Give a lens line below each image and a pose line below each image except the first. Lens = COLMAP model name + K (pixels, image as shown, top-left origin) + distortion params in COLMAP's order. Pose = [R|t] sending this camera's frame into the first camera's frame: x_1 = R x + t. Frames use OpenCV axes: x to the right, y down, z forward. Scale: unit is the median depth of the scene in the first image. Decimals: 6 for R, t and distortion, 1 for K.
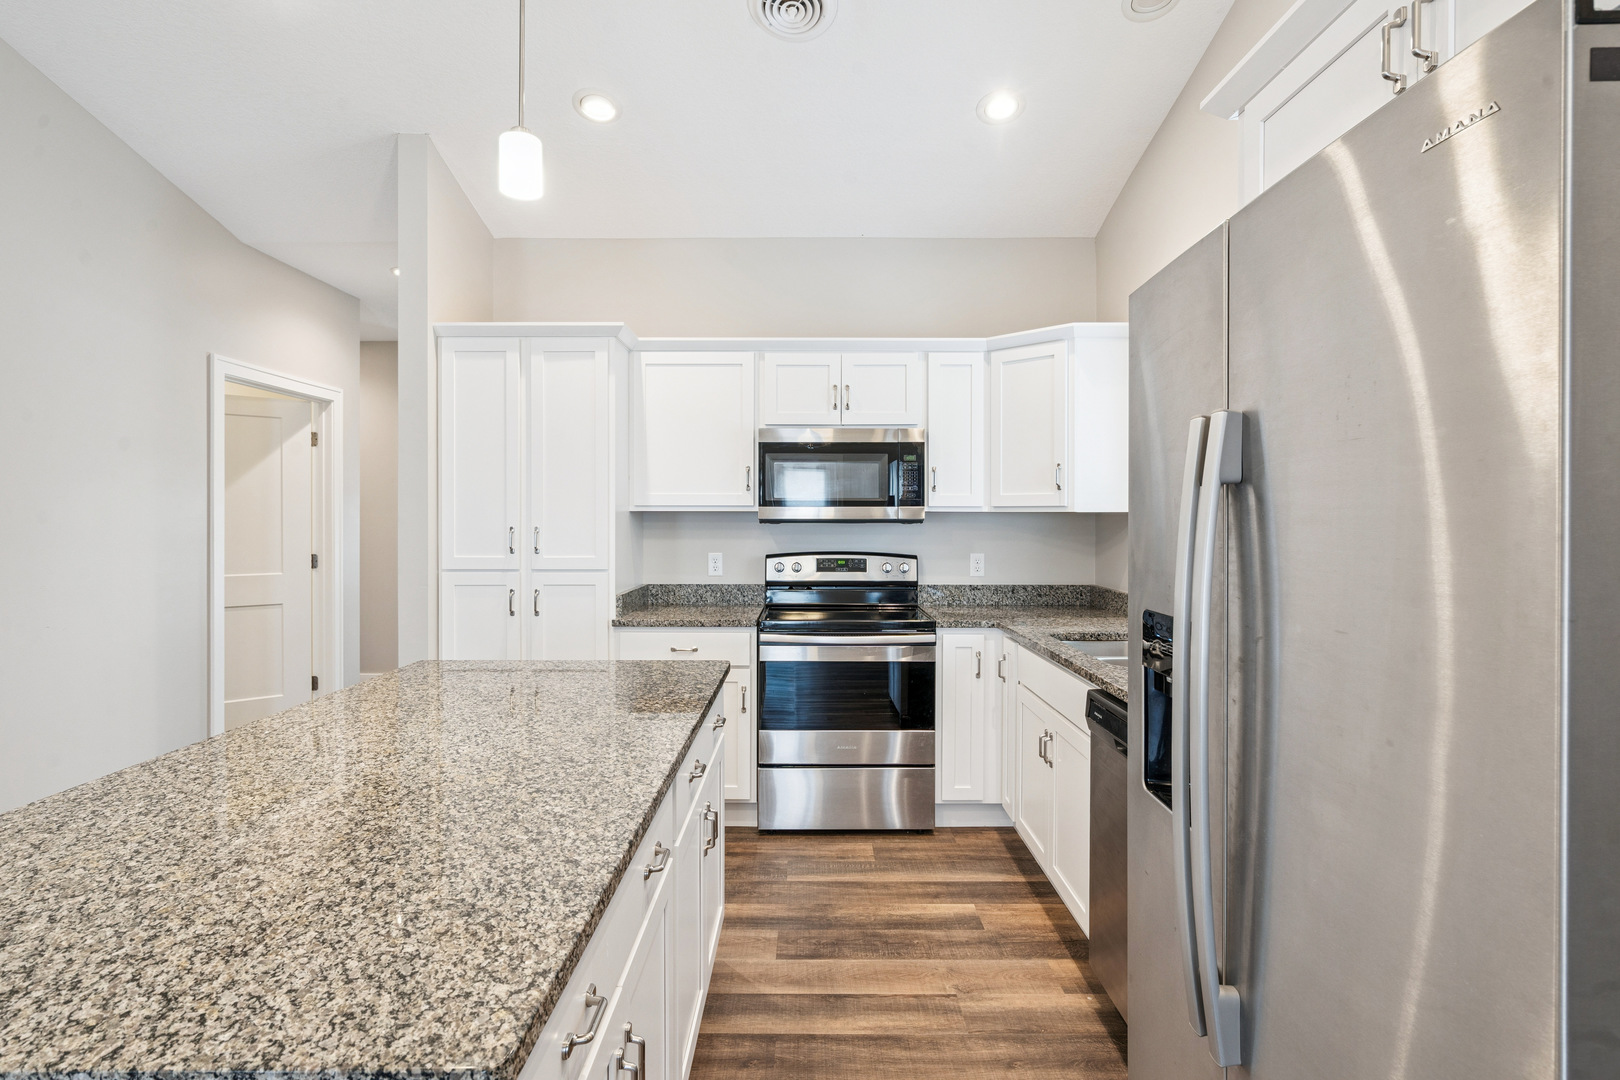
lens RADIAL K [[835.4, 0, 810.0], [0, 835.4, 529.5], [0, 0, 1]] dist [-0.006266, -0.000224]
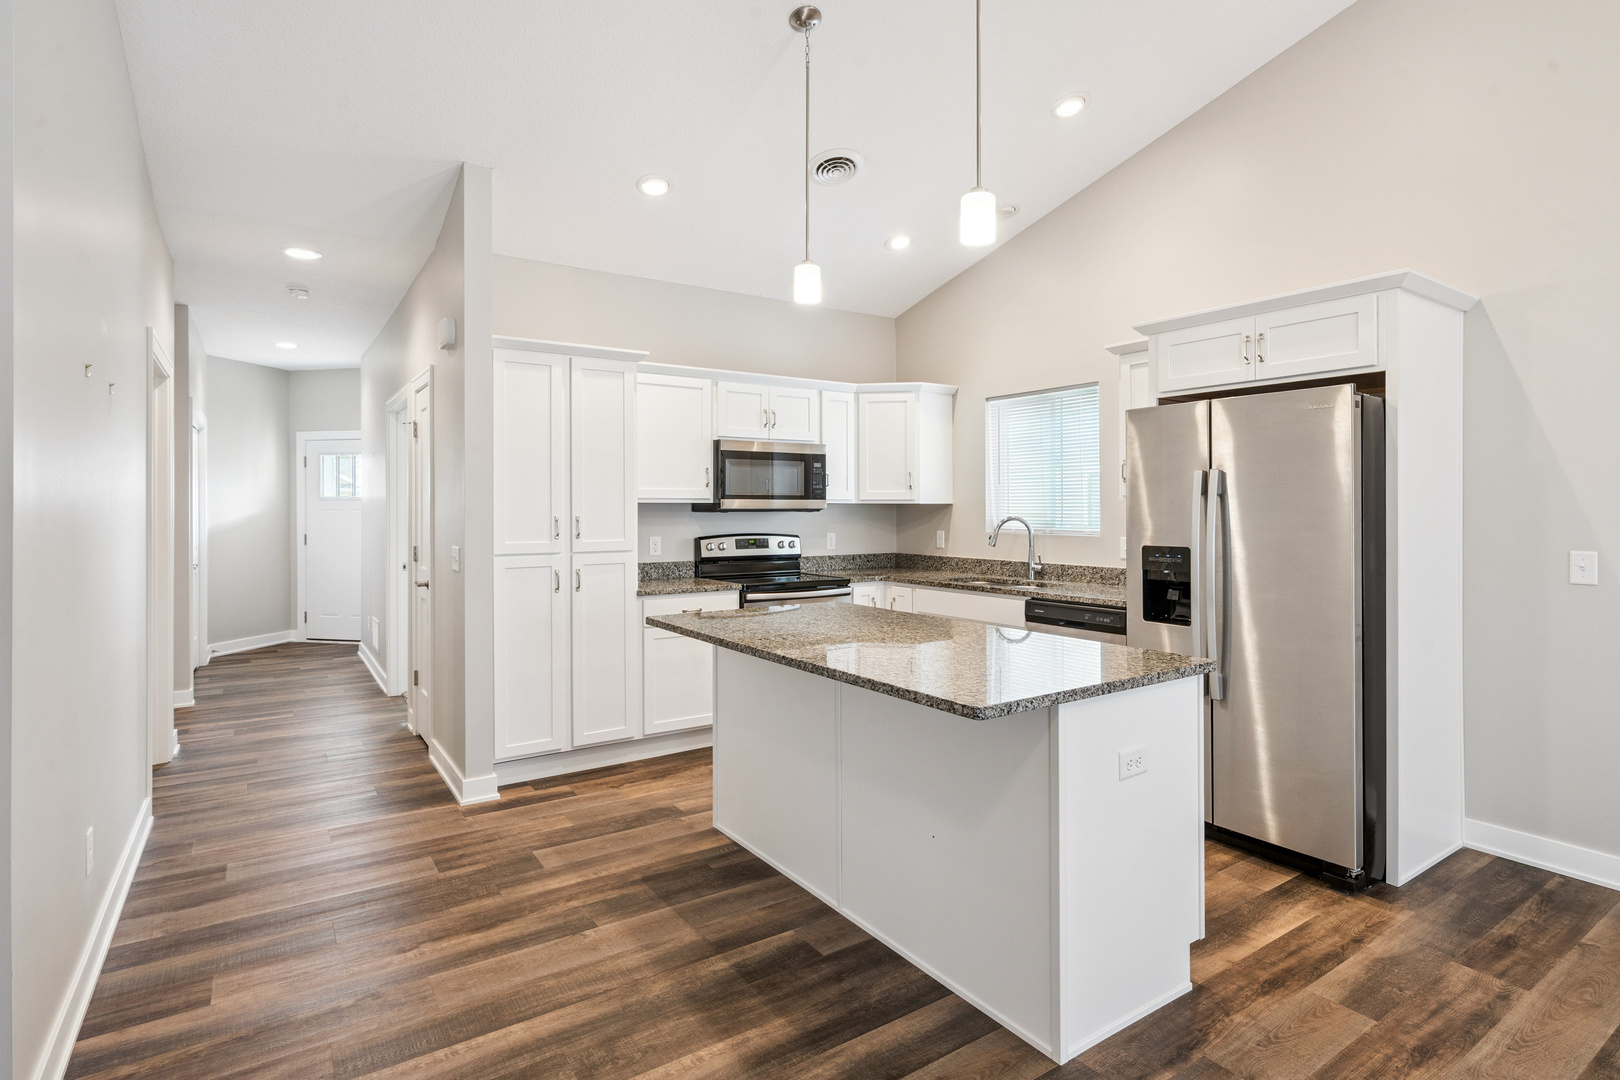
lens RADIAL K [[835.4, 0, 807.2], [0, 835.4, 530.5], [0, 0, 1]] dist [-0.006266, -0.000224]
pose [[0.823964, -0.017570, 0.566370, -0.681763], [0.011408, 0.999831, 0.014419, 0.003759], [-0.566528, -0.005420, 0.824025, -0.149813]]
